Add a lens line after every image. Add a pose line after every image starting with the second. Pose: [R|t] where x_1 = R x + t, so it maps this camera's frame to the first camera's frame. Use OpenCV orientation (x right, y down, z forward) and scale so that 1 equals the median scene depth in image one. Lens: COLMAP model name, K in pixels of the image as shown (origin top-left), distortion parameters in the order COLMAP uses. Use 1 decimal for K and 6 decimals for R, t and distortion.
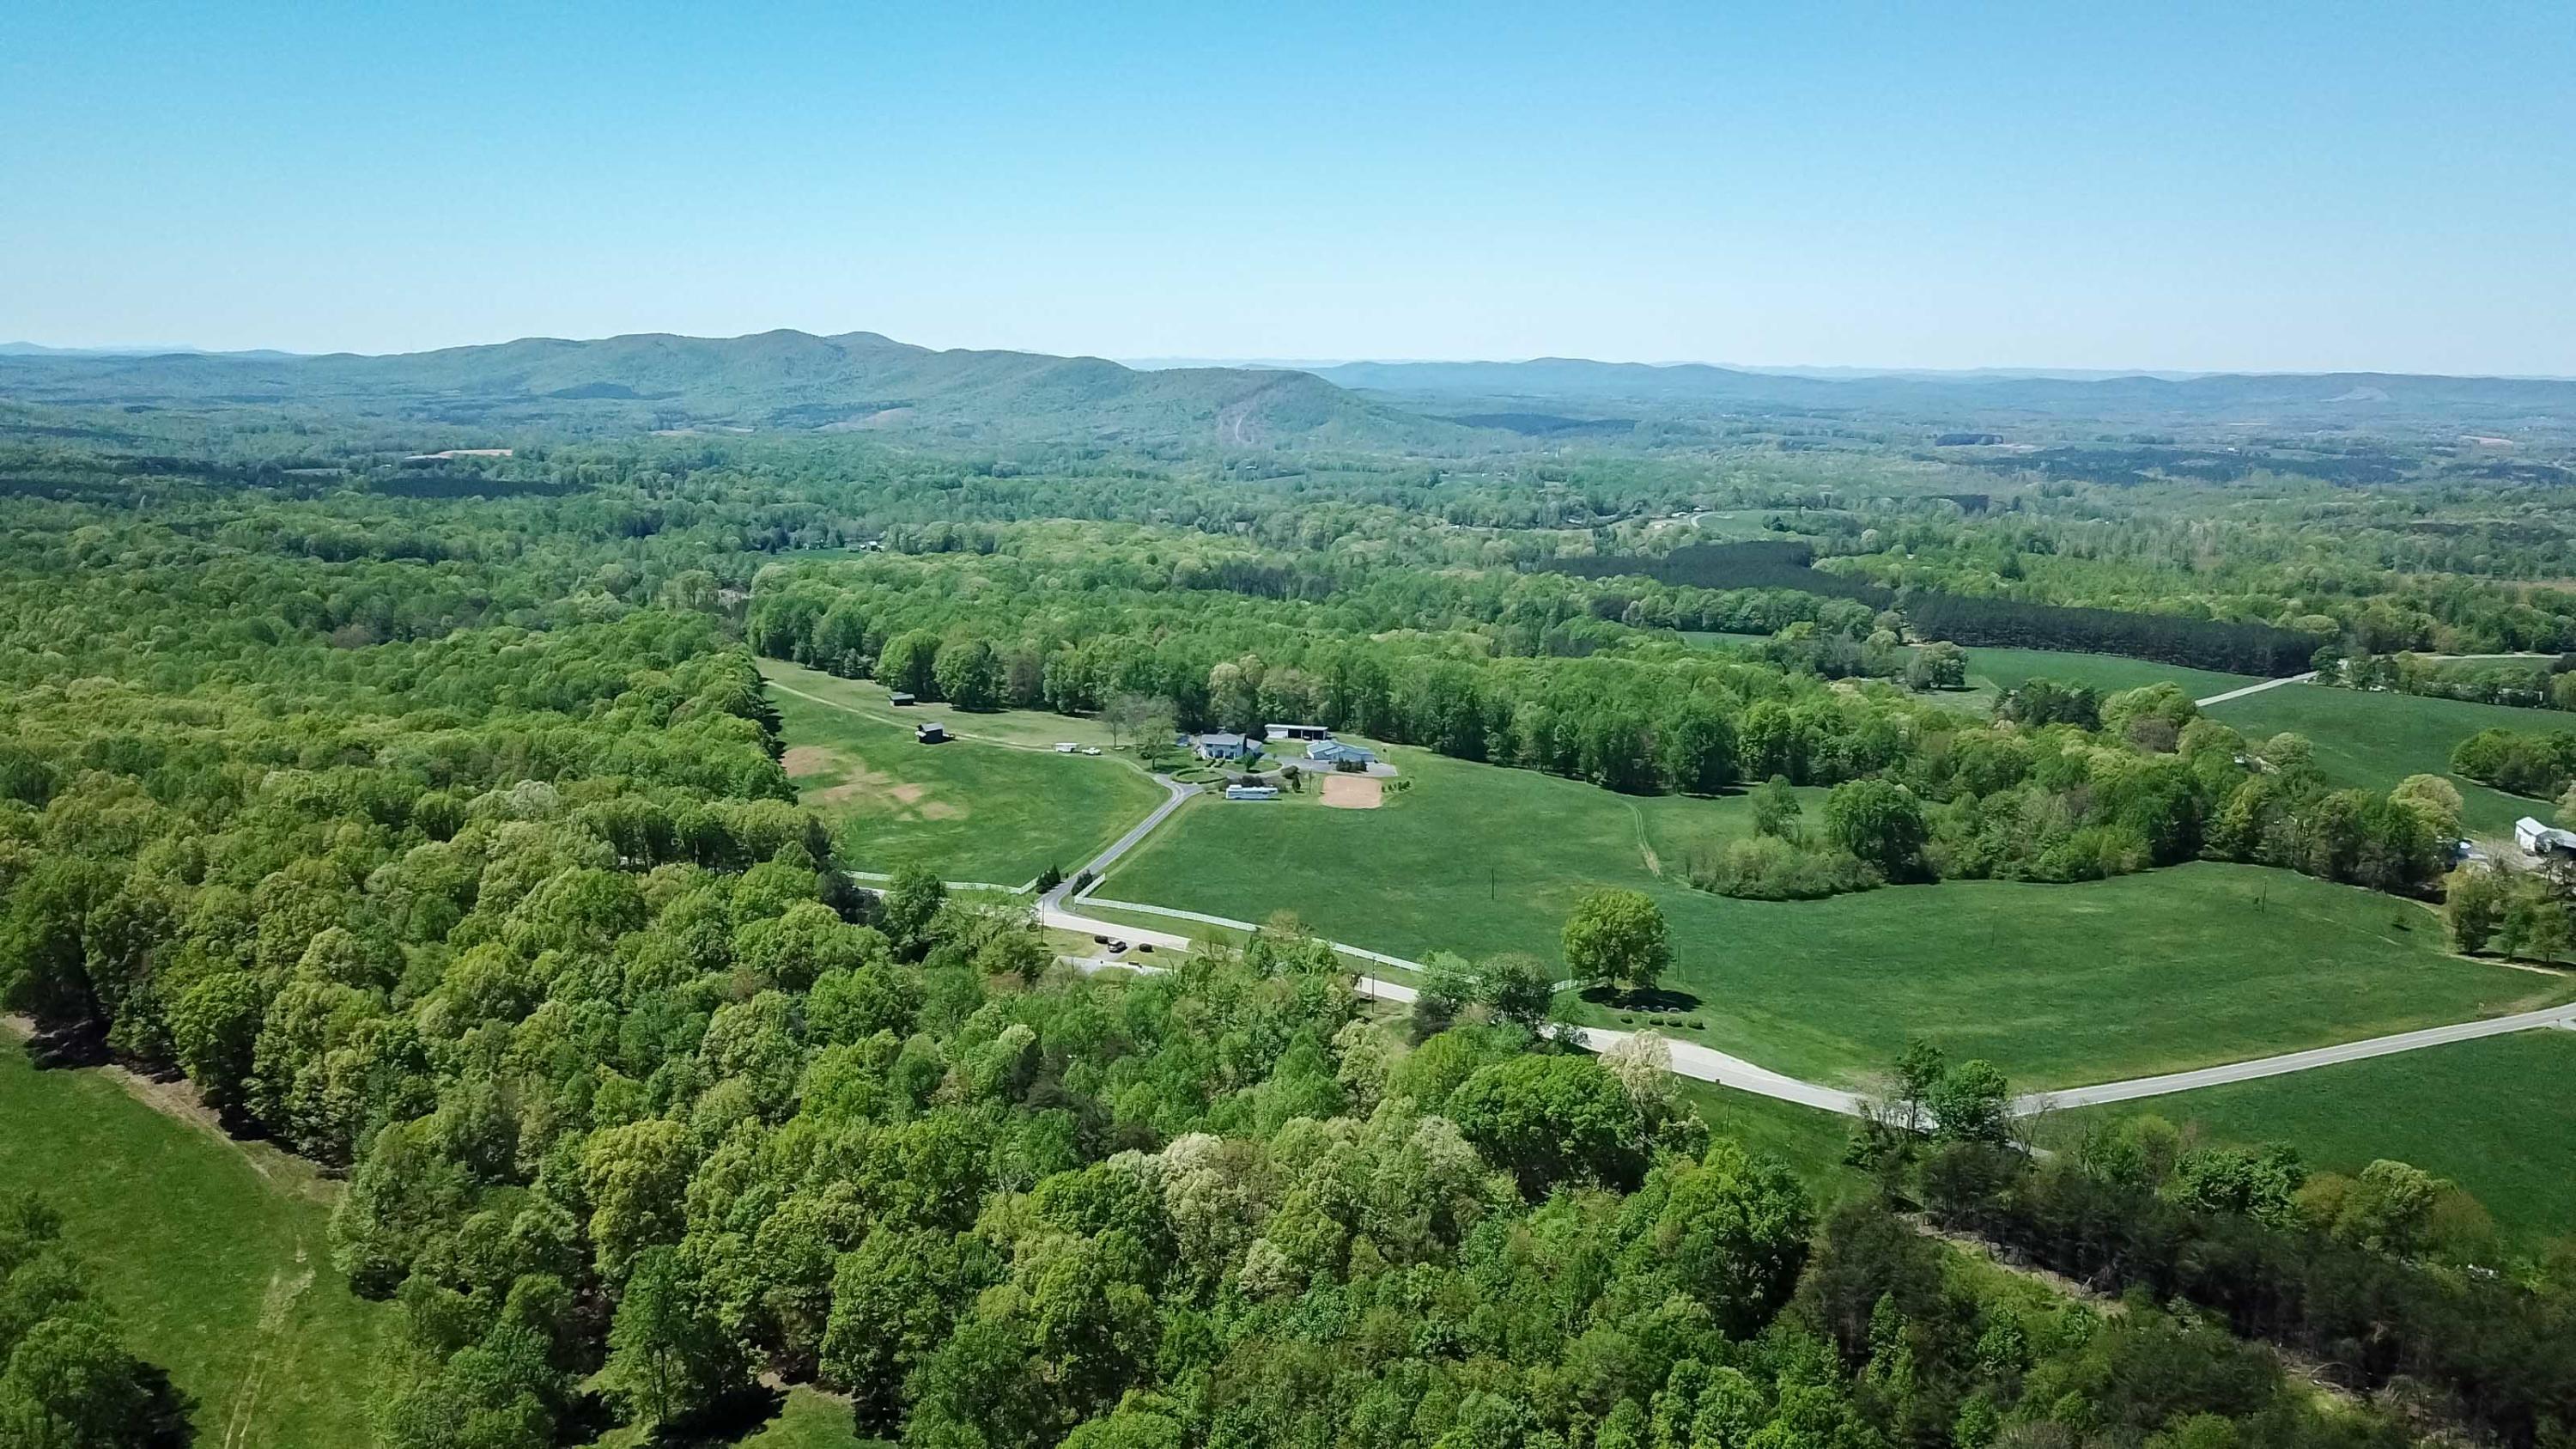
lens RADIAL K [[1961.2, 0, 1288.0], [0, 1961.2, 724.5], [0, 0, 1]] dist [0.037066, -0.063283]
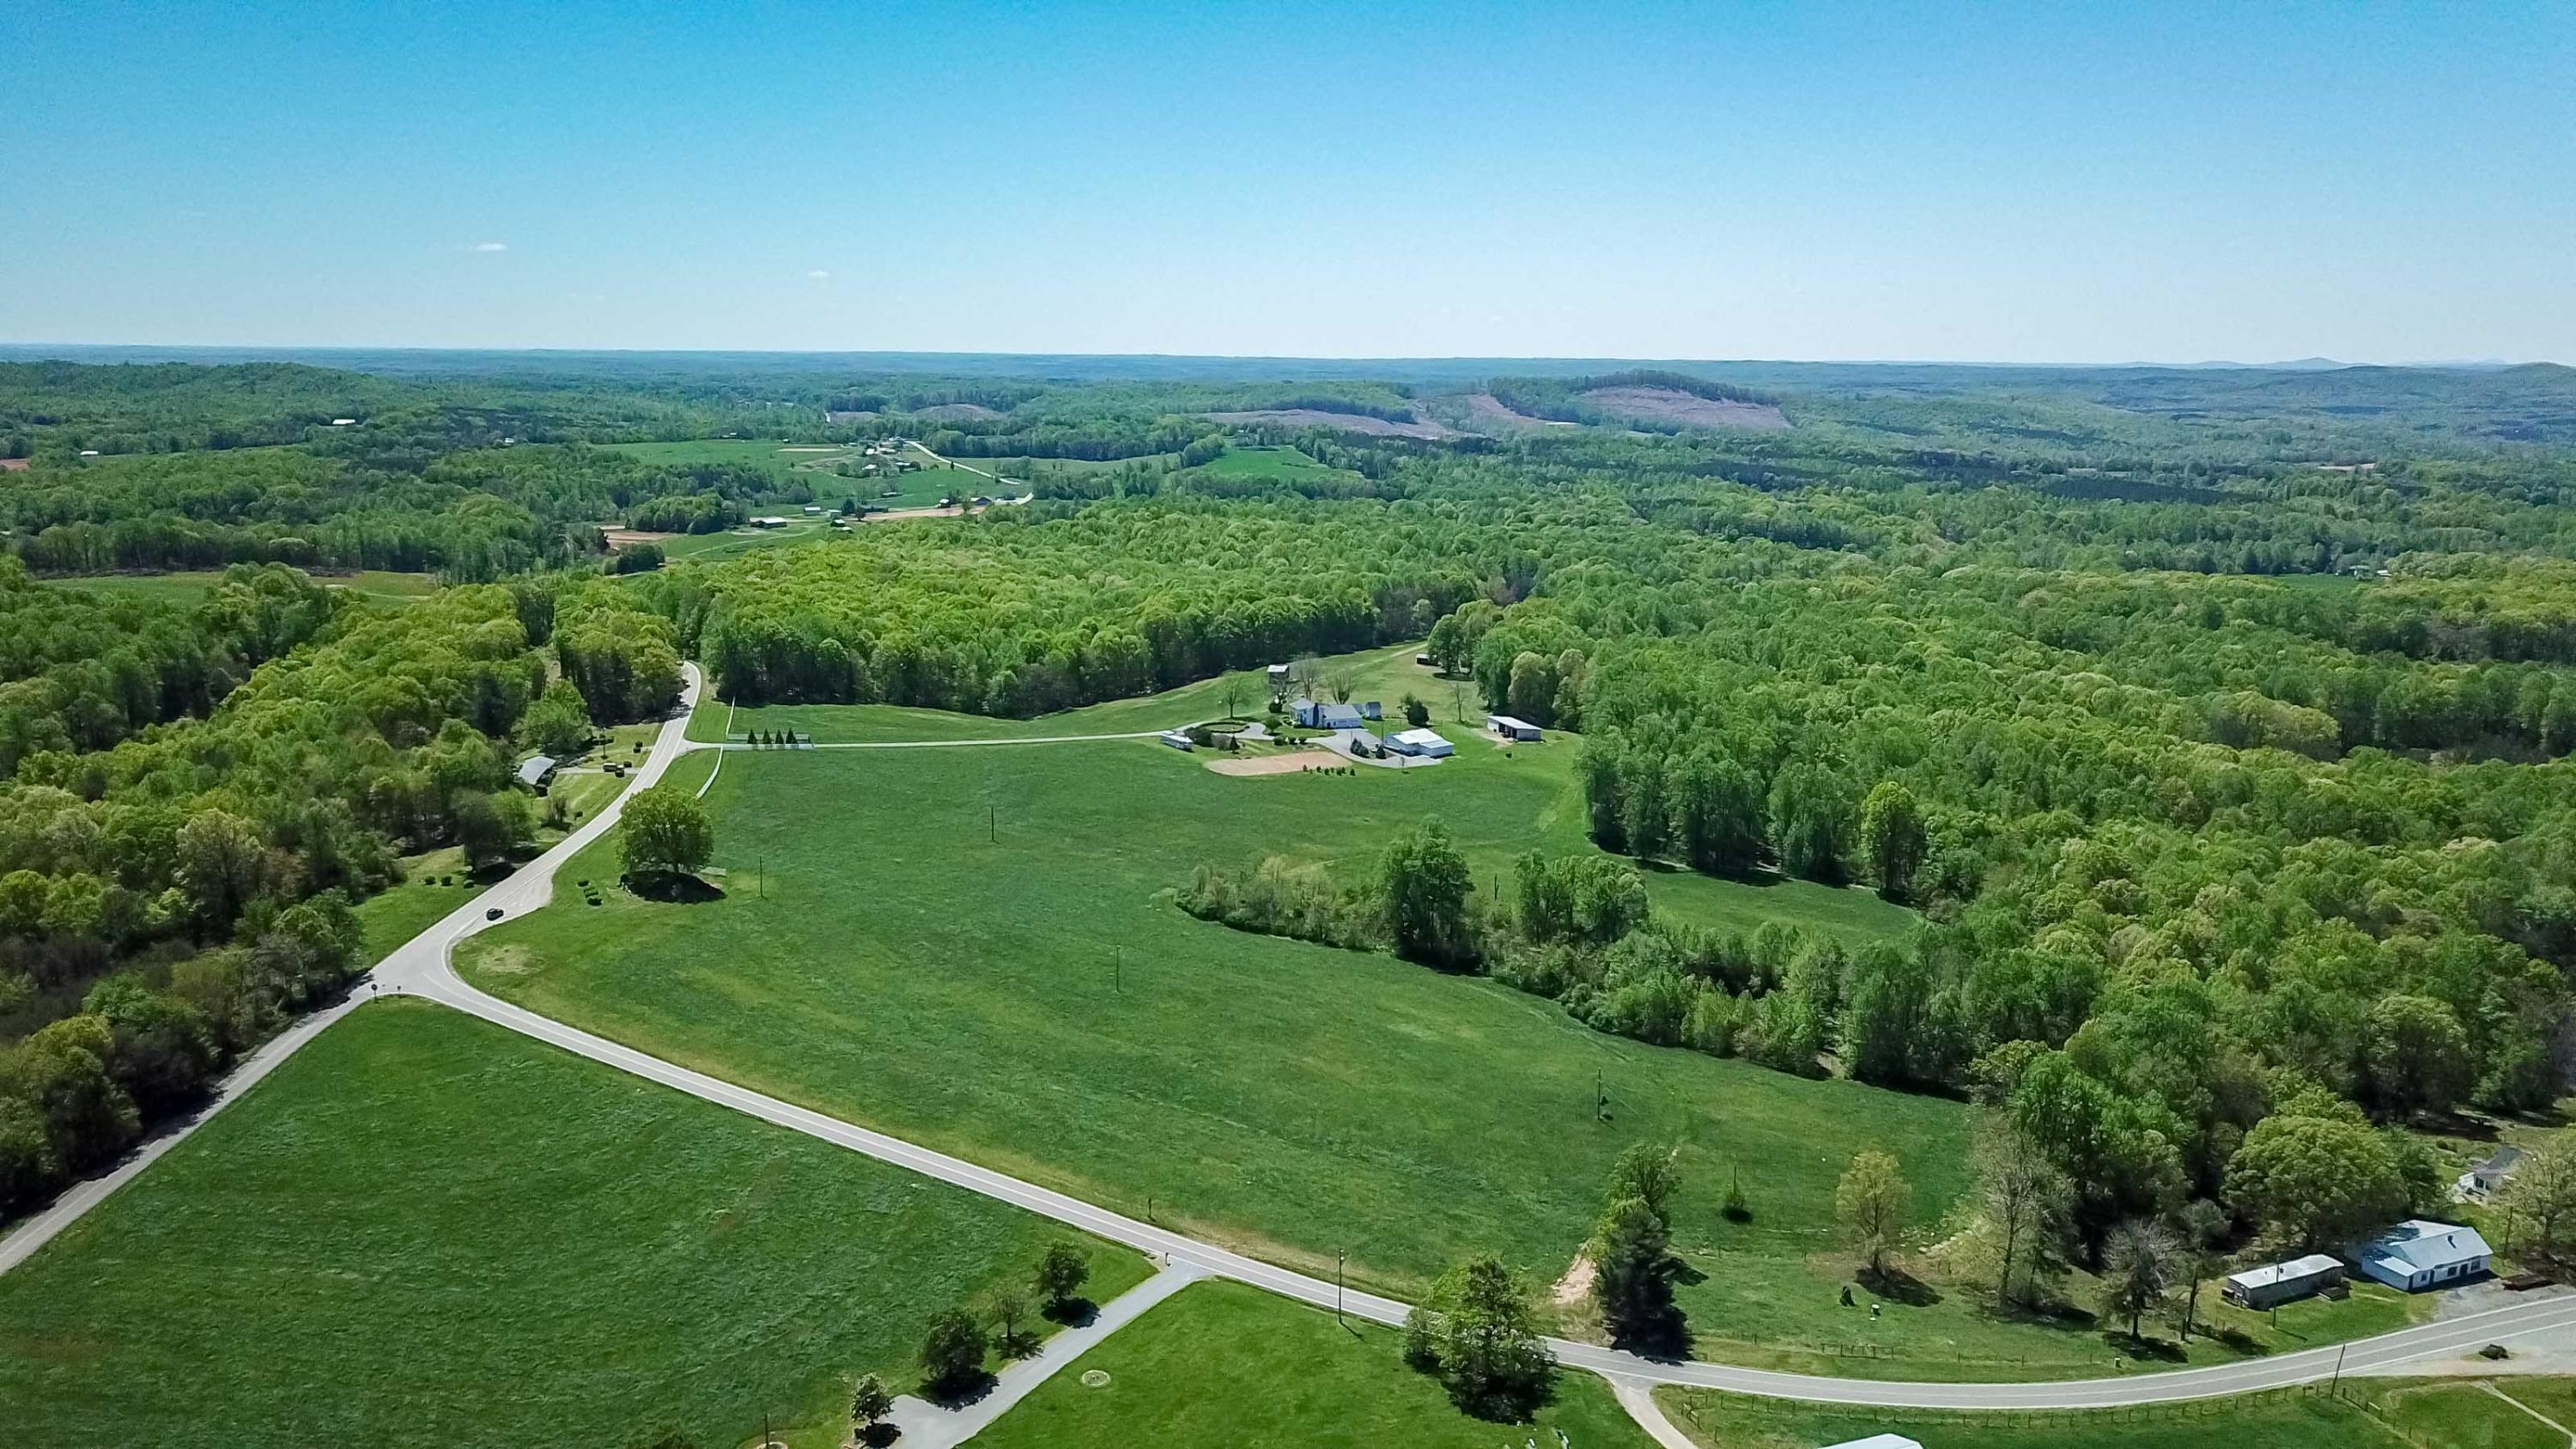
lens RADIAL K [[1936.0, 0, 1291.9], [0, 1936.0, 825.1], [0, 0, 1]] dist [0.079987, -0.182035]
pose [[0.490055, 0.194355, -0.849748, 0.508041], [-0.157008, 0.978564, 0.133270, -0.039020], [0.857435, 0.068108, 0.510066, 0.287351]]
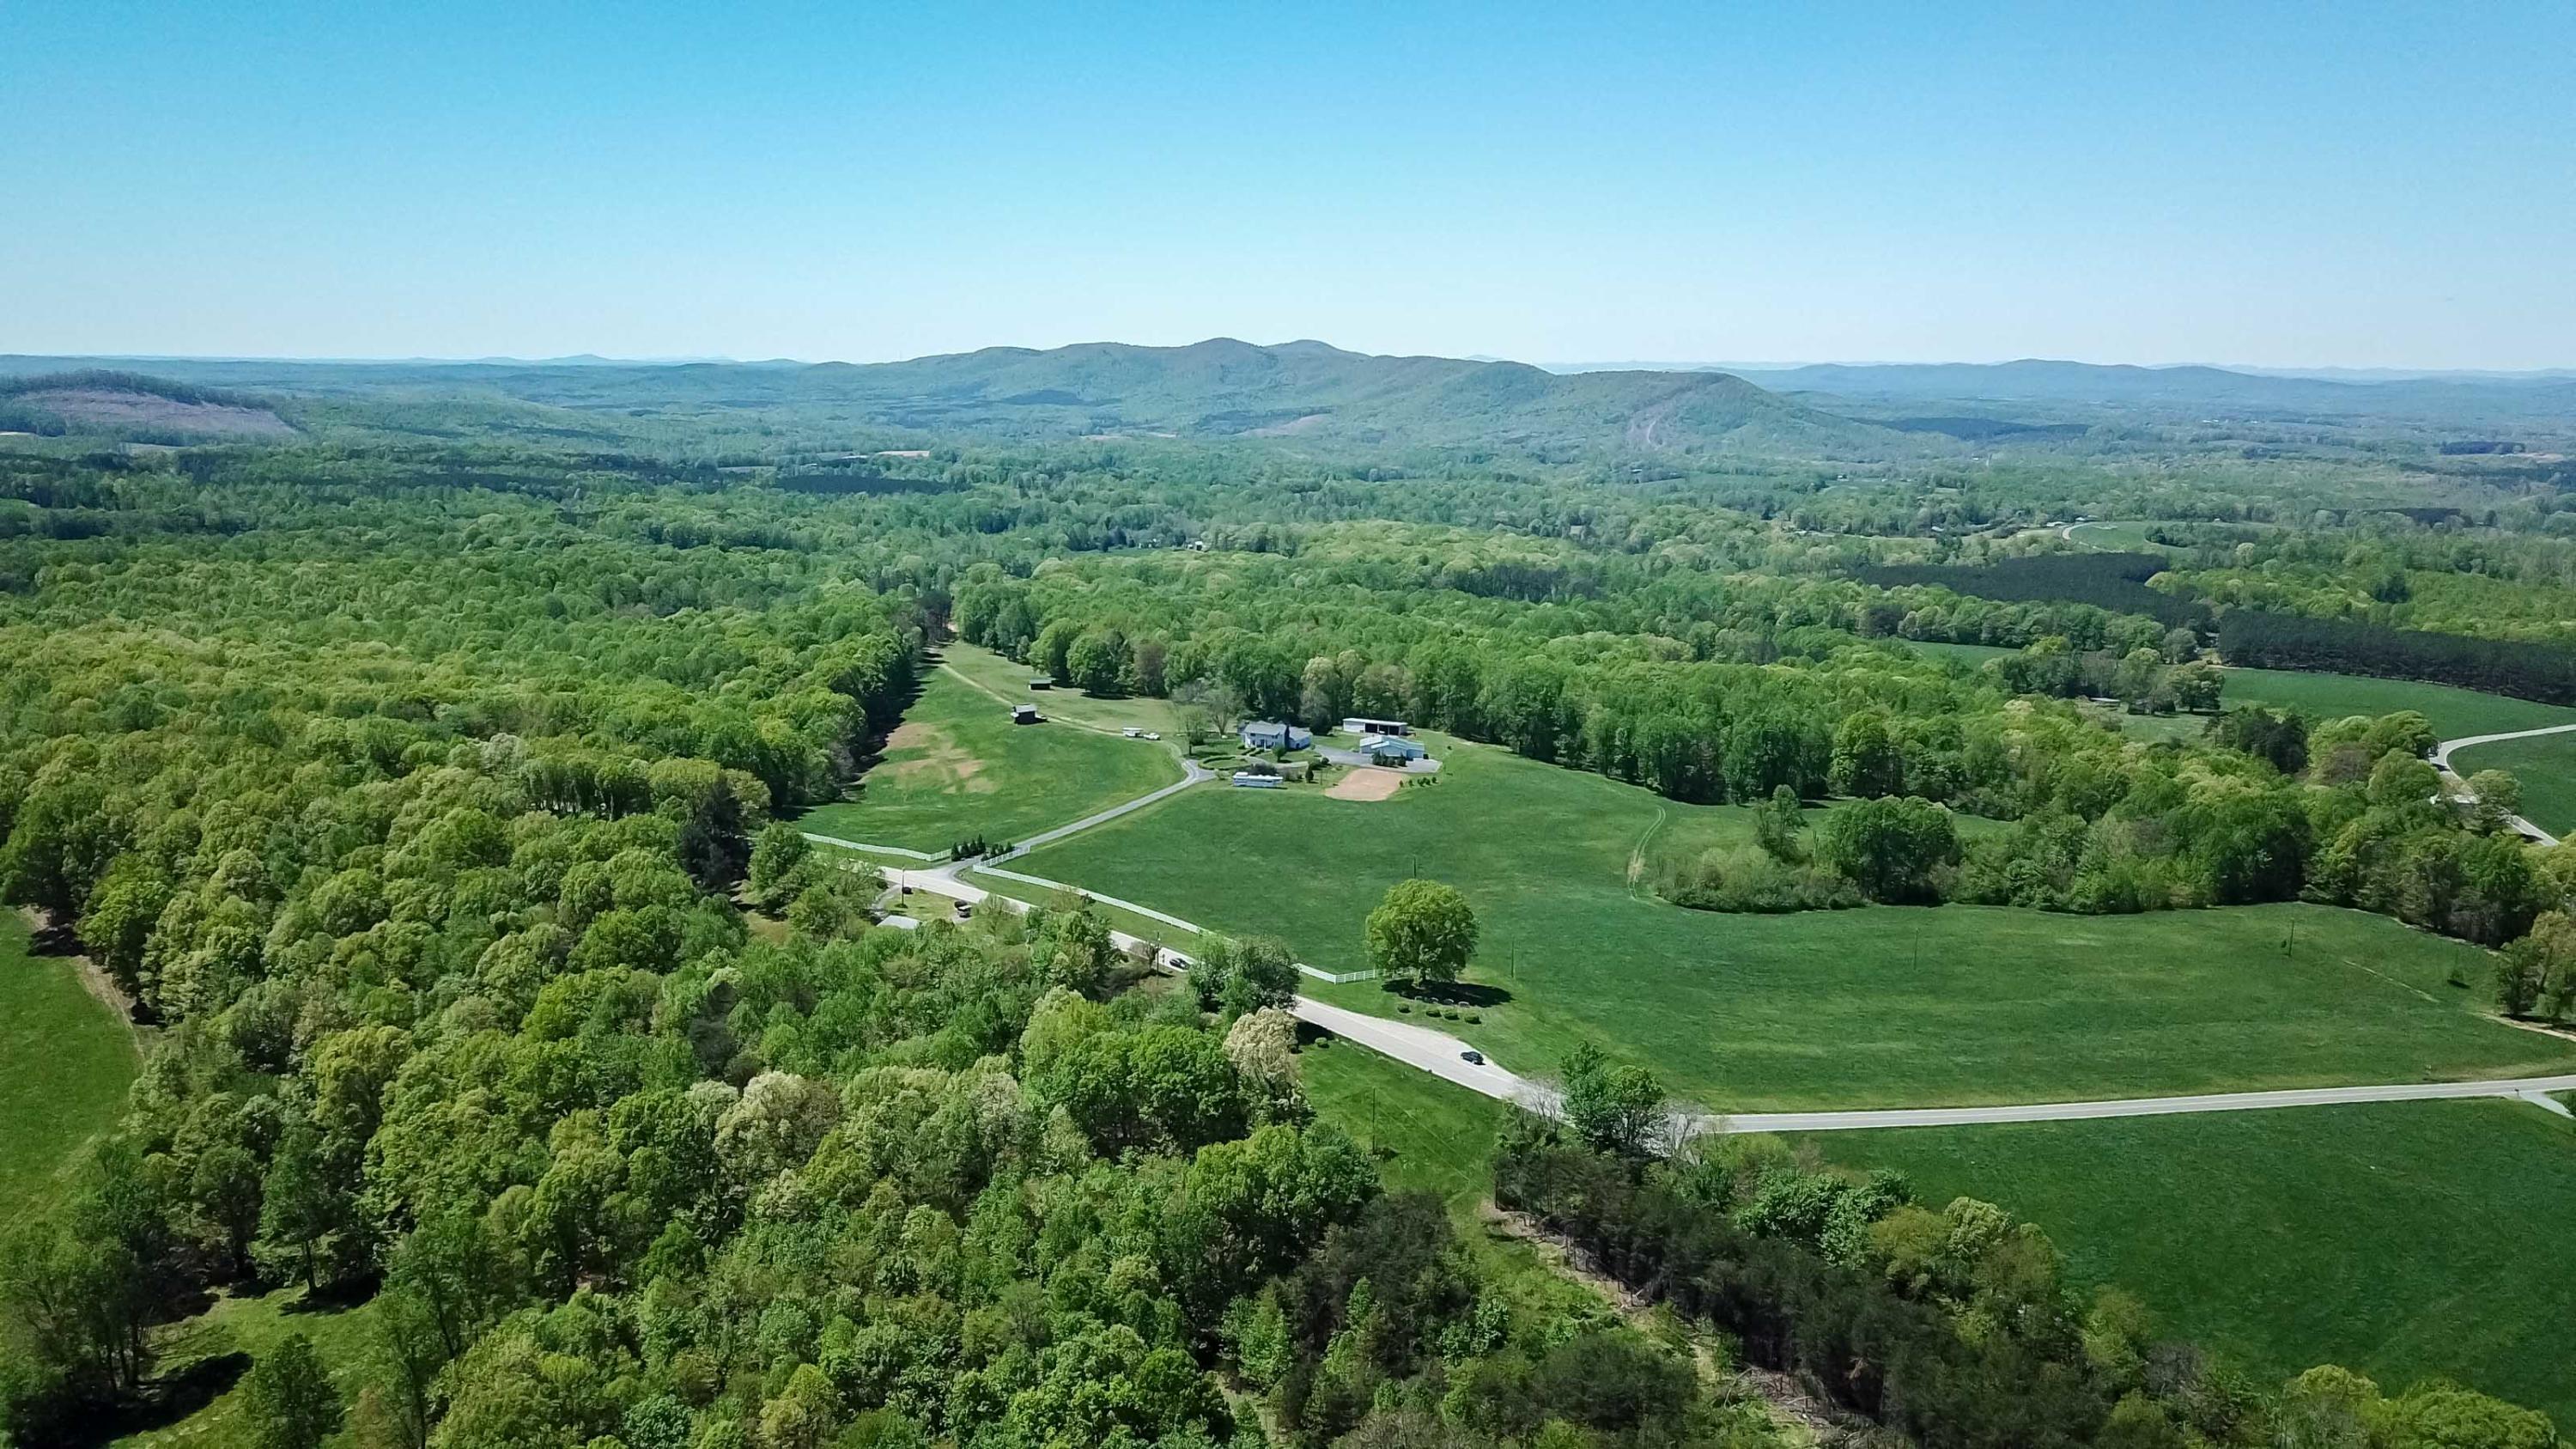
lens RADIAL K [[1961.2, 0, 1288.0], [0, 1961.2, 724.5], [0, 0, 1]] dist [0.037066, -0.063283]
pose [[0.973569, 0.036647, -0.225432, 0.125602], [-0.037278, 0.999304, 0.001461, 0.001967], [0.225328, 0.006981, 0.974258, 0.003654]]
